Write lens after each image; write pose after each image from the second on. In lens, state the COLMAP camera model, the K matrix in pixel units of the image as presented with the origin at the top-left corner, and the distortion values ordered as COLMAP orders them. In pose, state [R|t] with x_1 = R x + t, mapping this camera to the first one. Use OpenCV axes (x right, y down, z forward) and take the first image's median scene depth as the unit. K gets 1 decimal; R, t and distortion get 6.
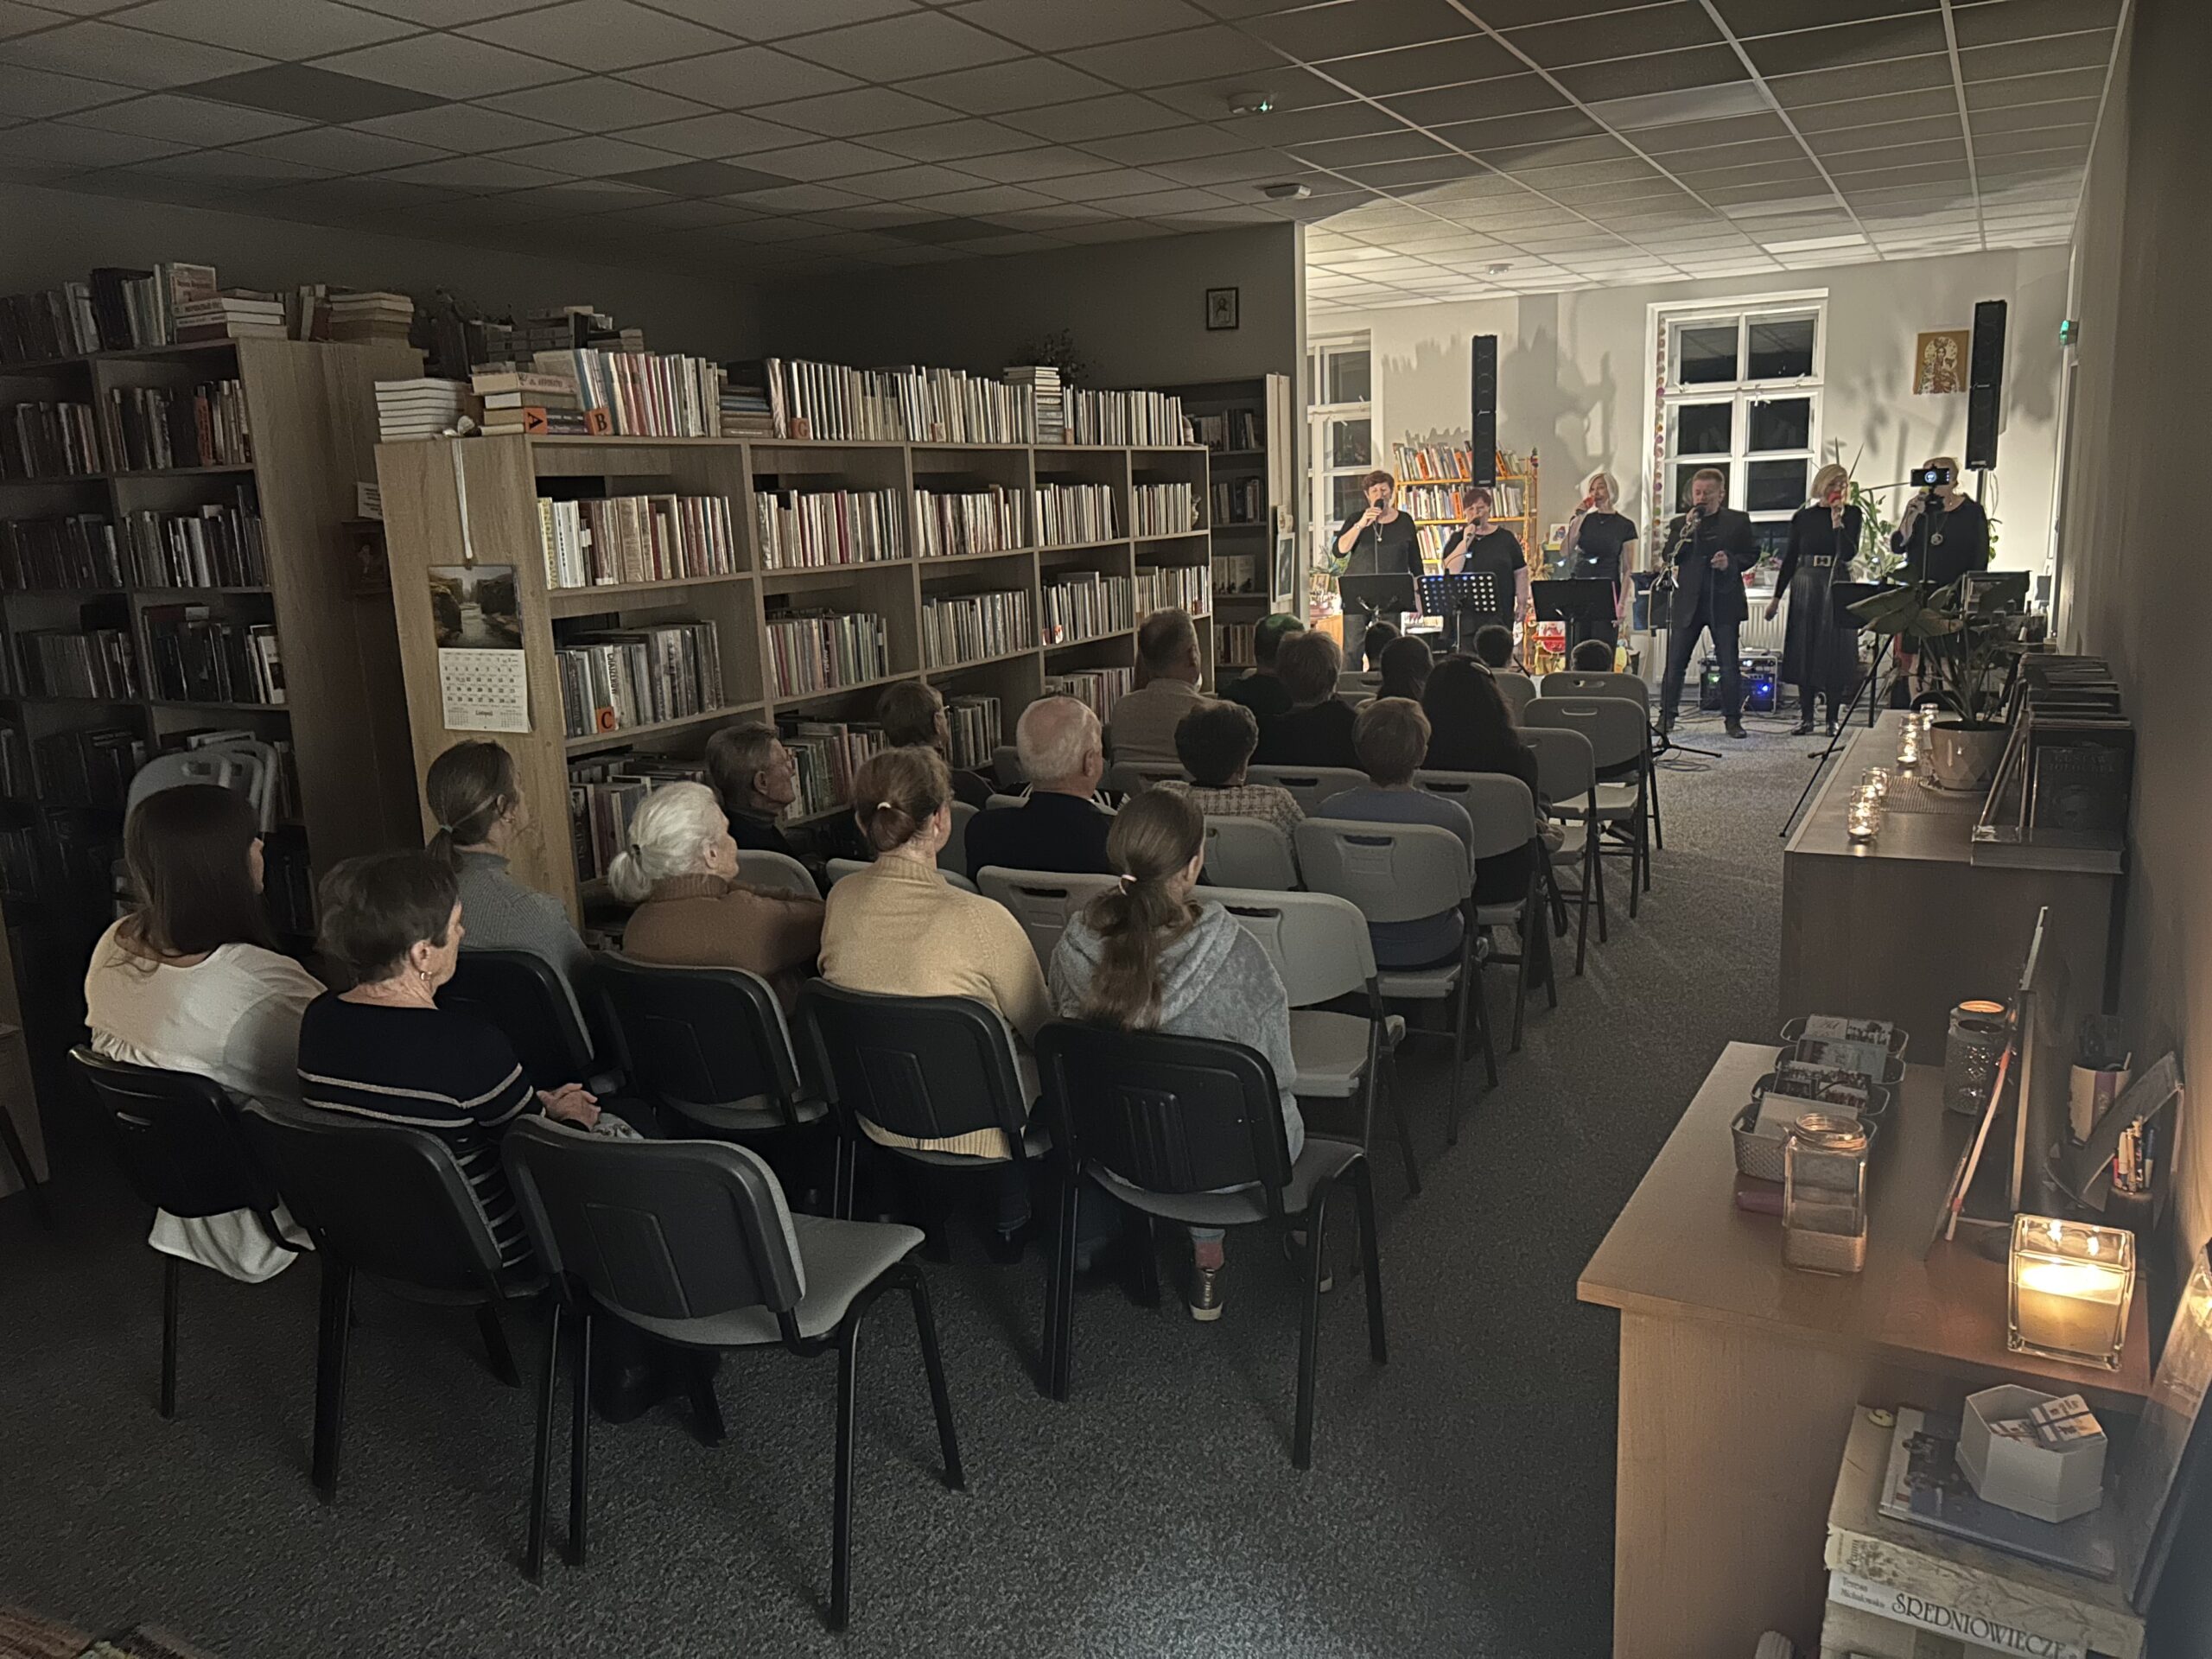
lens RADIAL K [[1674.5, 0, 1106.1], [0, 1674.5, 850.5], [0, 0, 1]] dist [0.063930, -0.073566]
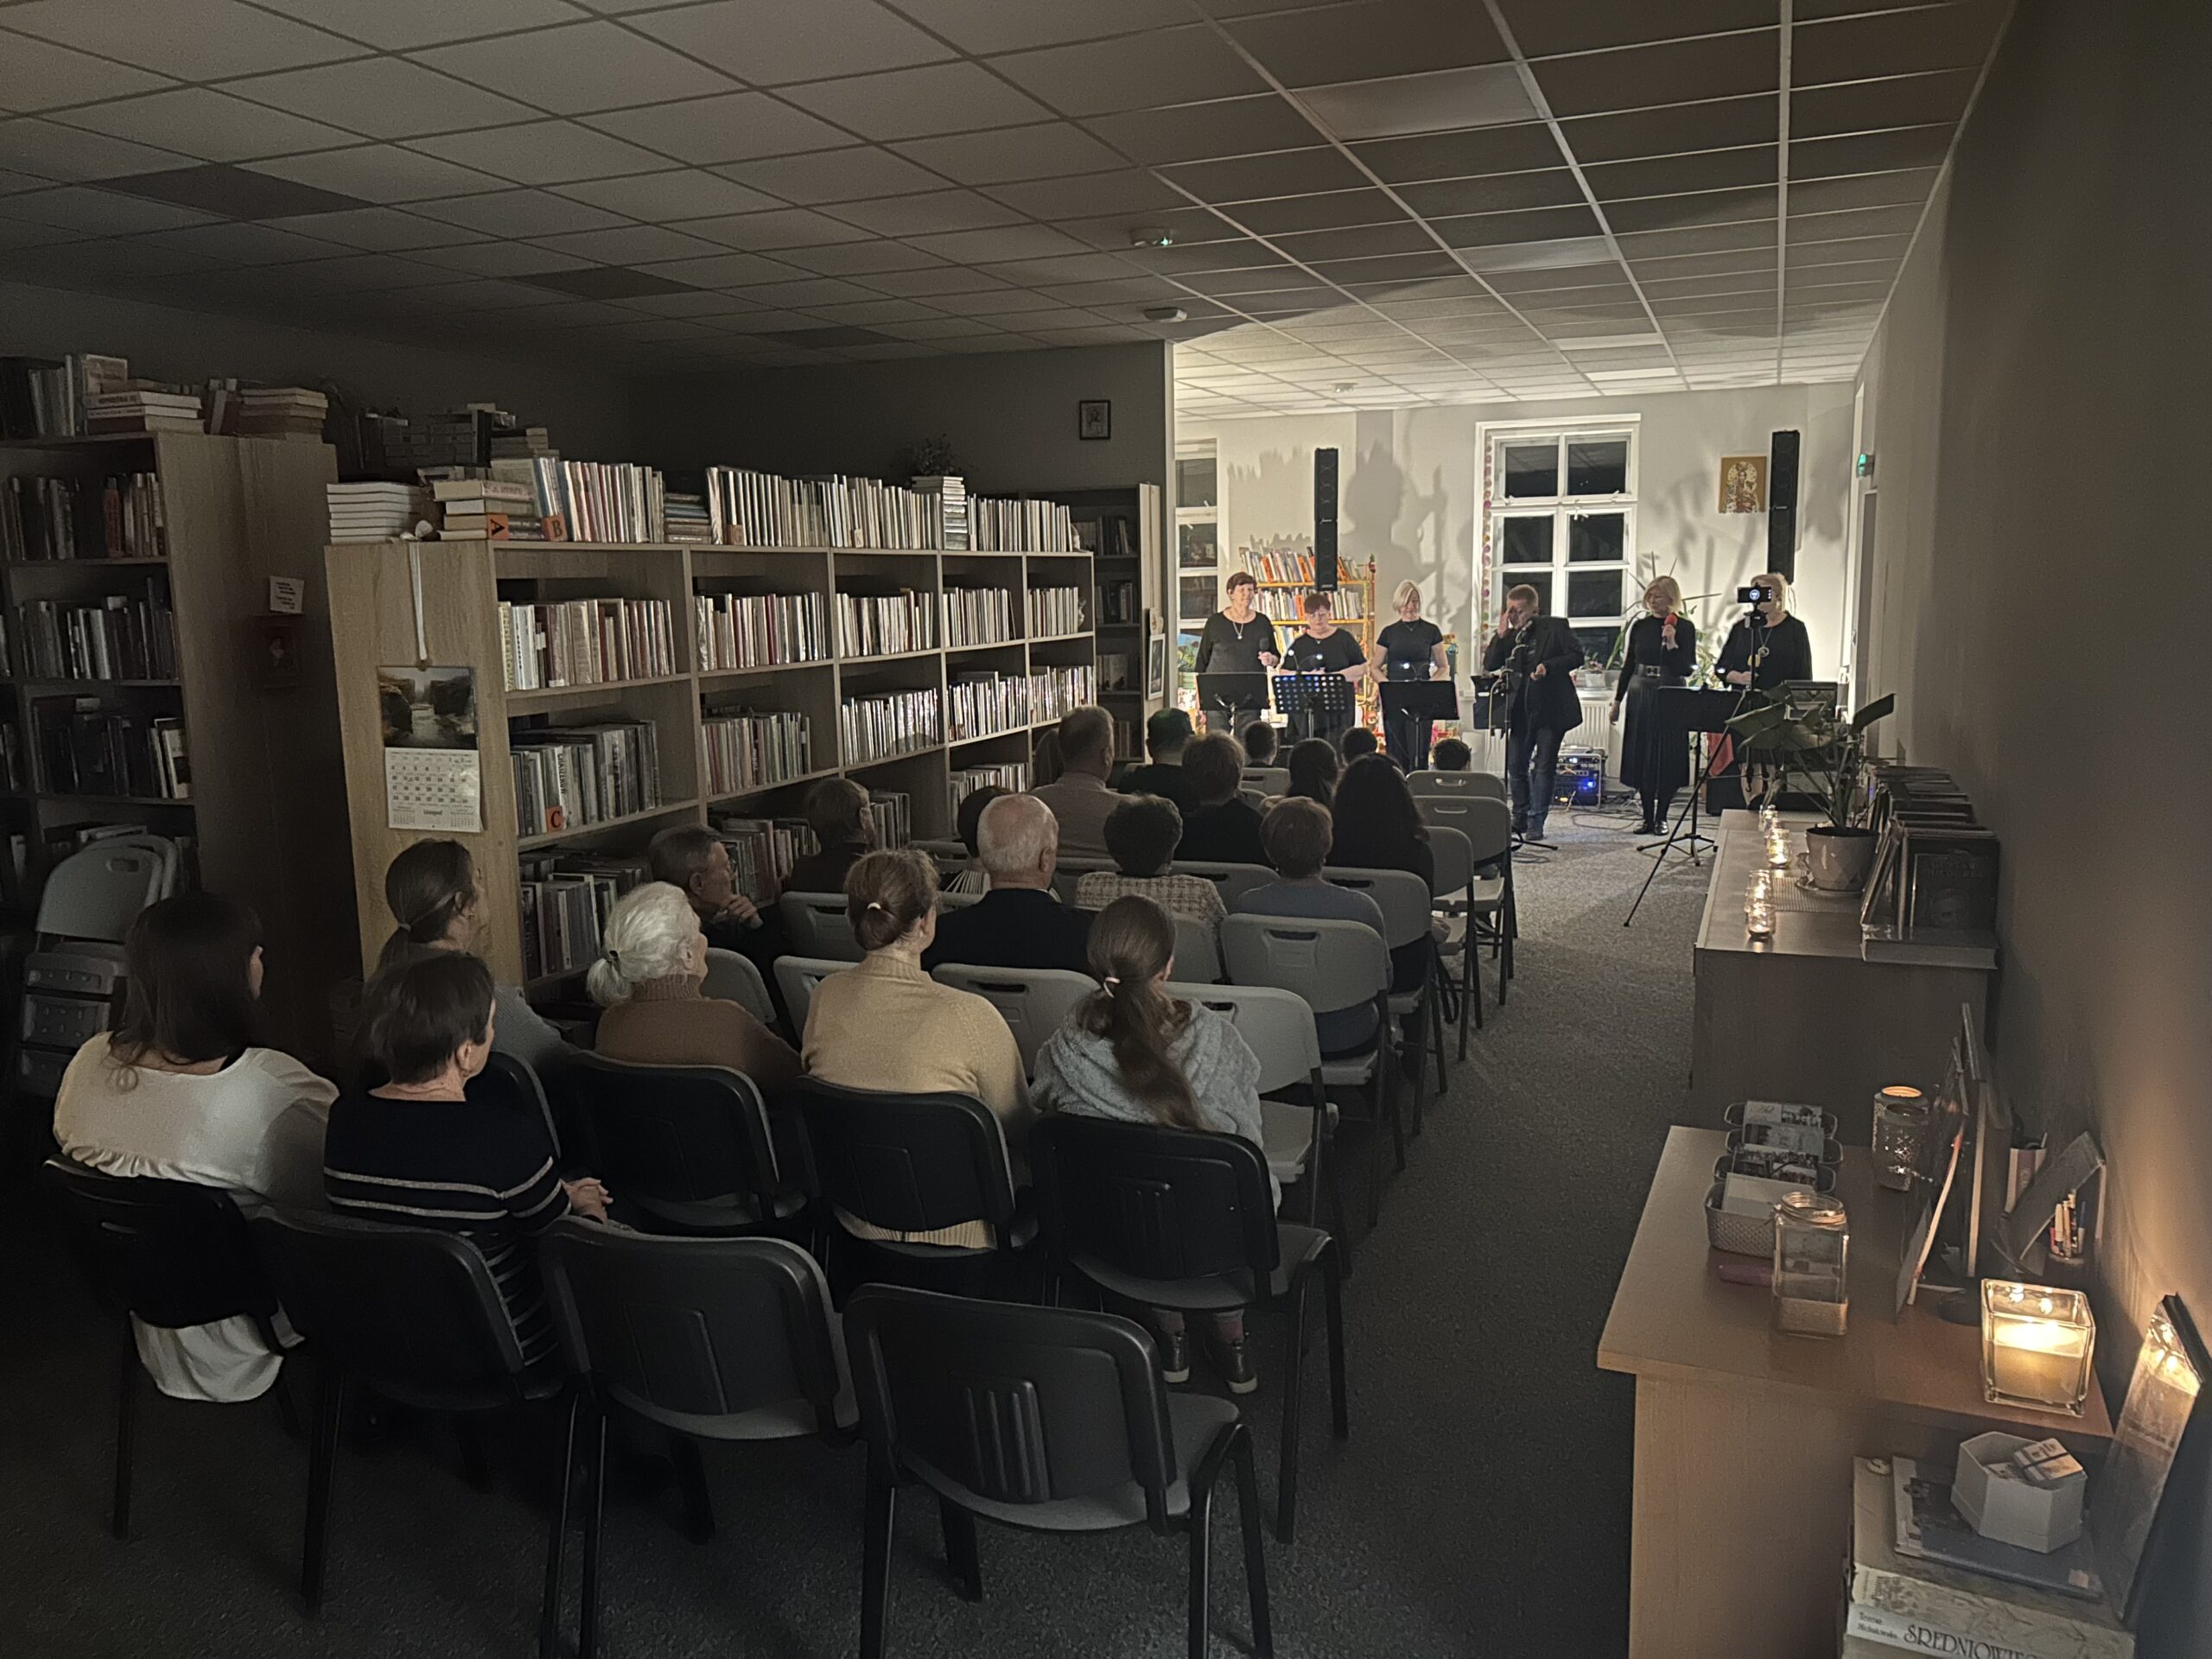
lens RADIAL K [[1674.5, 0, 1093.2], [0, 1674.5, 846.2], [0, 0, 1]] dist [0.063930, -0.073566]
pose [[0.994576, 0.003030, 0.103973, -0.065064], [0.002450, 0.998616, -0.052538, -0.006007], [-0.103988, 0.052508, 0.993192, -0.028958]]
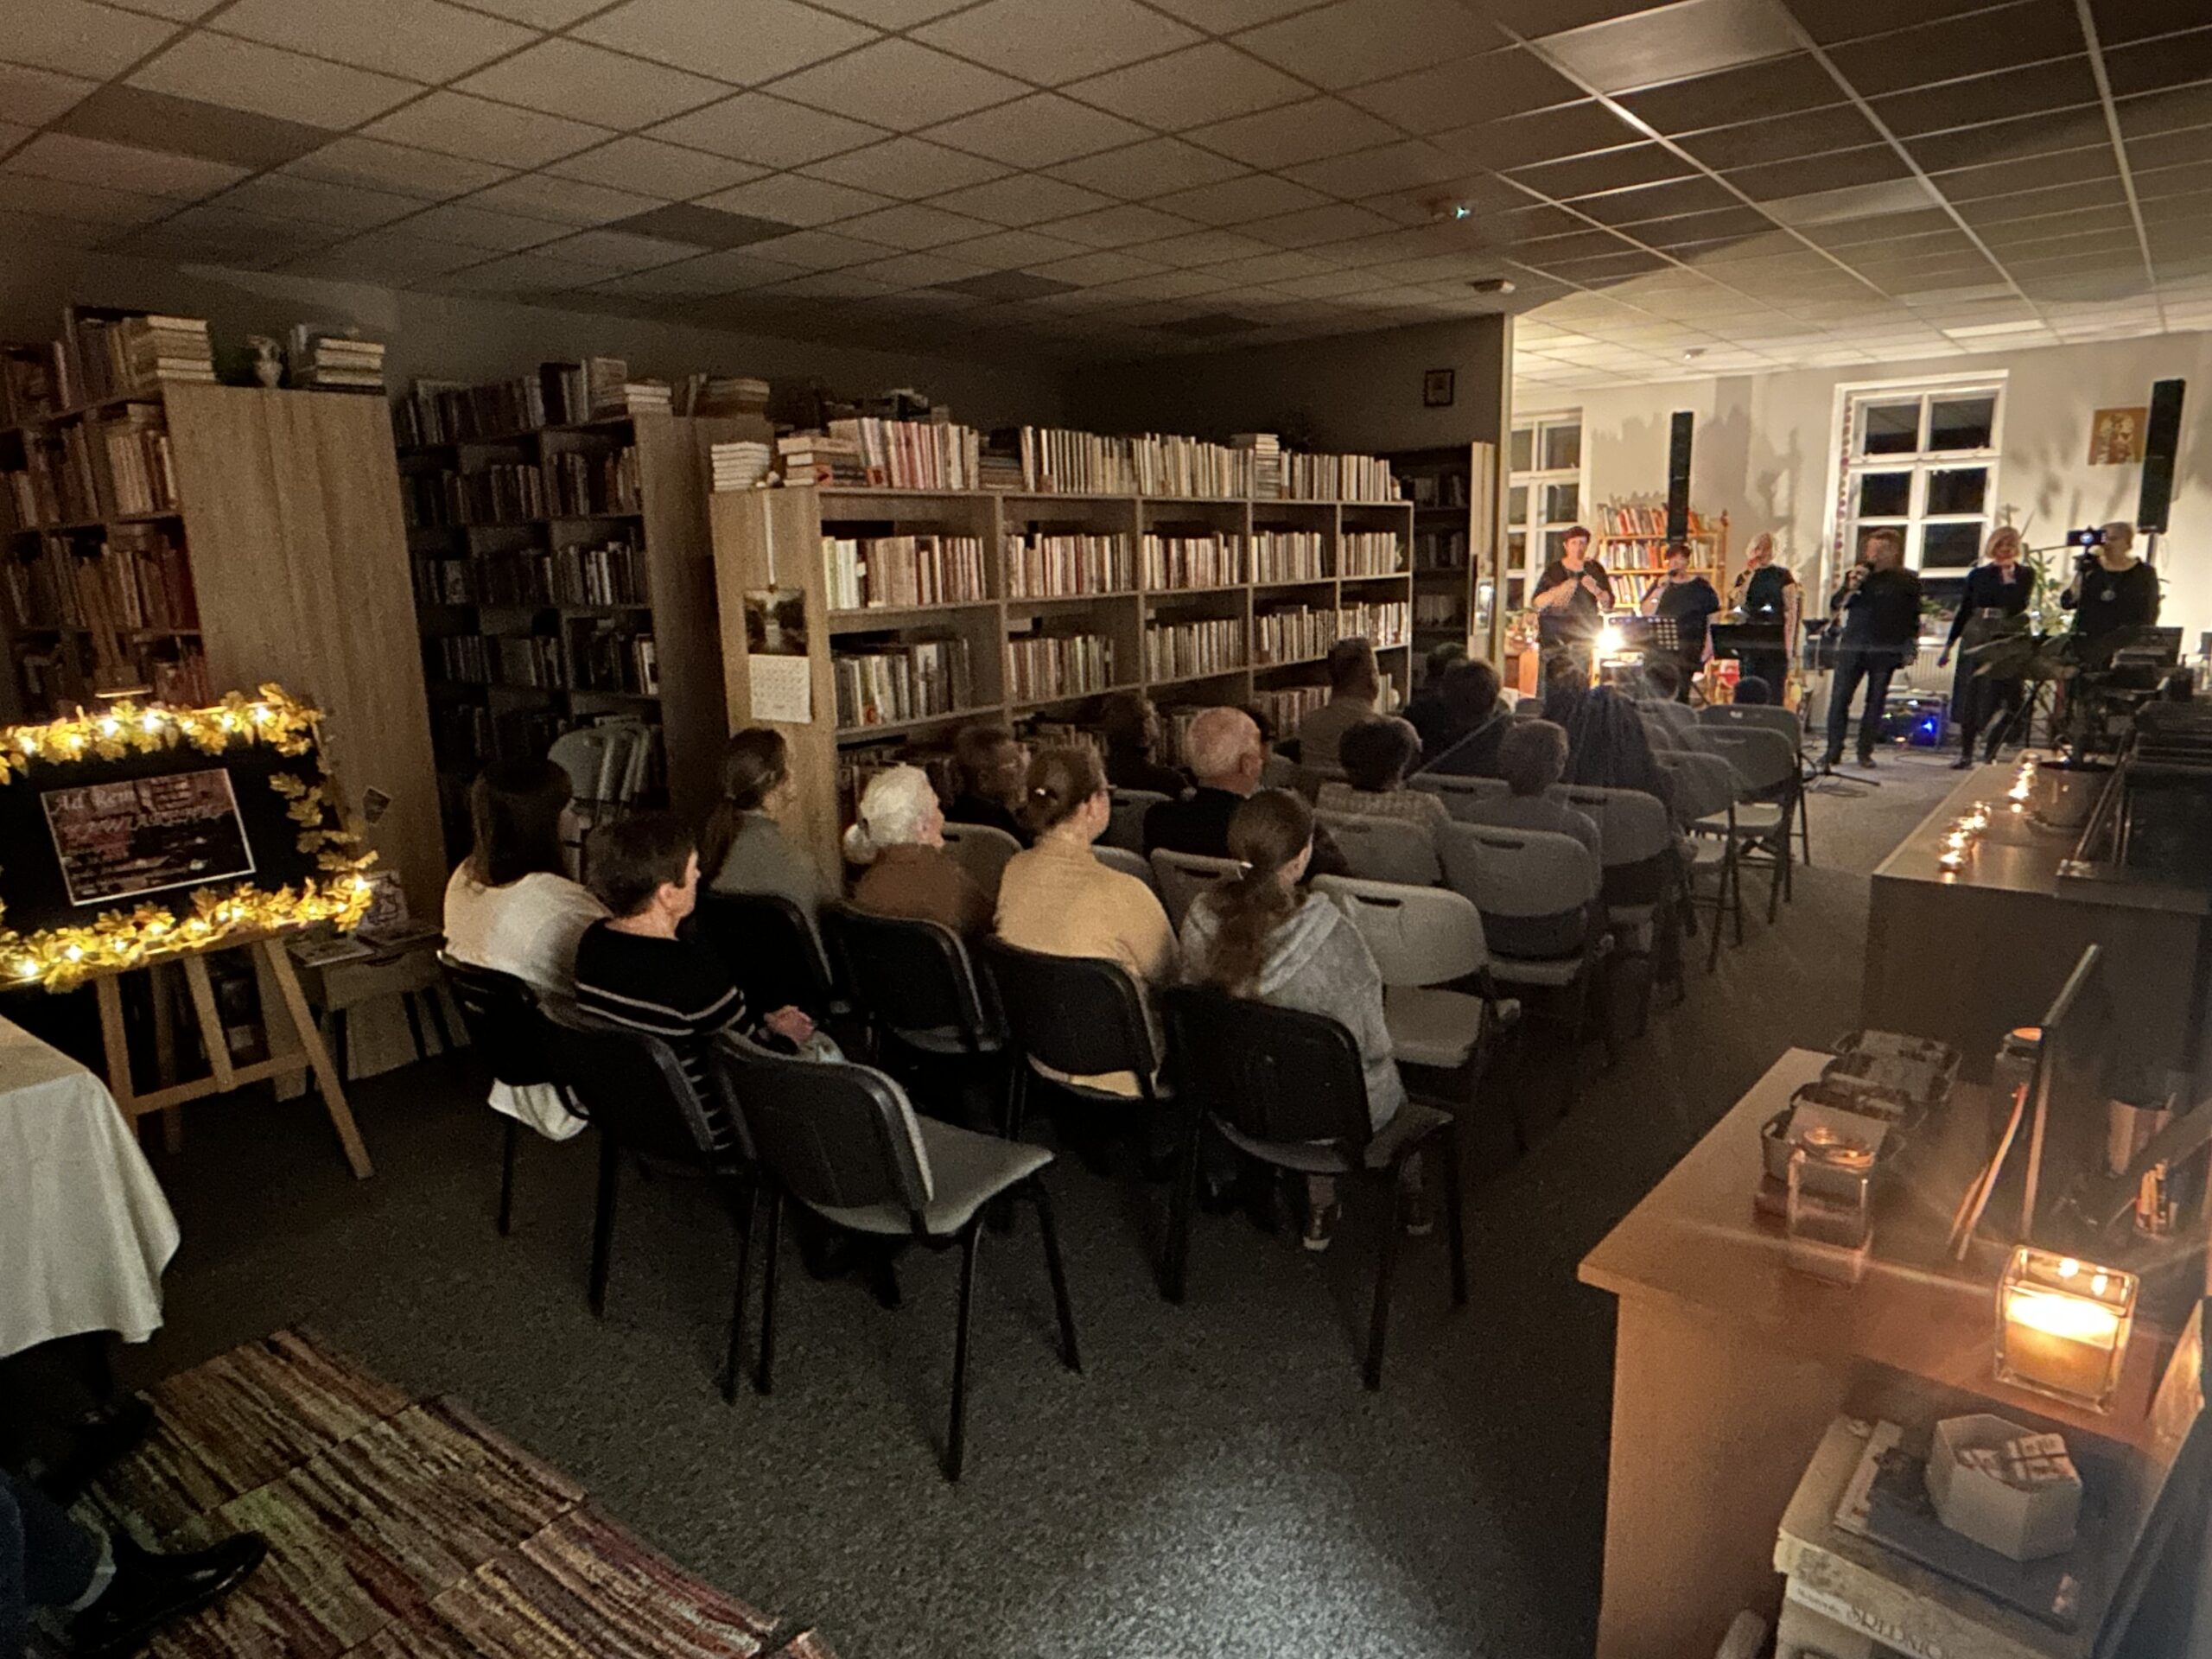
lens RADIAL K [[1354.3, 0, 1111.2], [0, 1354.3, 836.1], [0, 0, 1]] dist [0.001900, -0.000181]
pose [[0.982170, 0.052048, -0.180646, 0.051405], [-0.051517, 0.998643, 0.007631, -0.003838], [0.180798, 0.001811, 0.983519, 0.037085]]
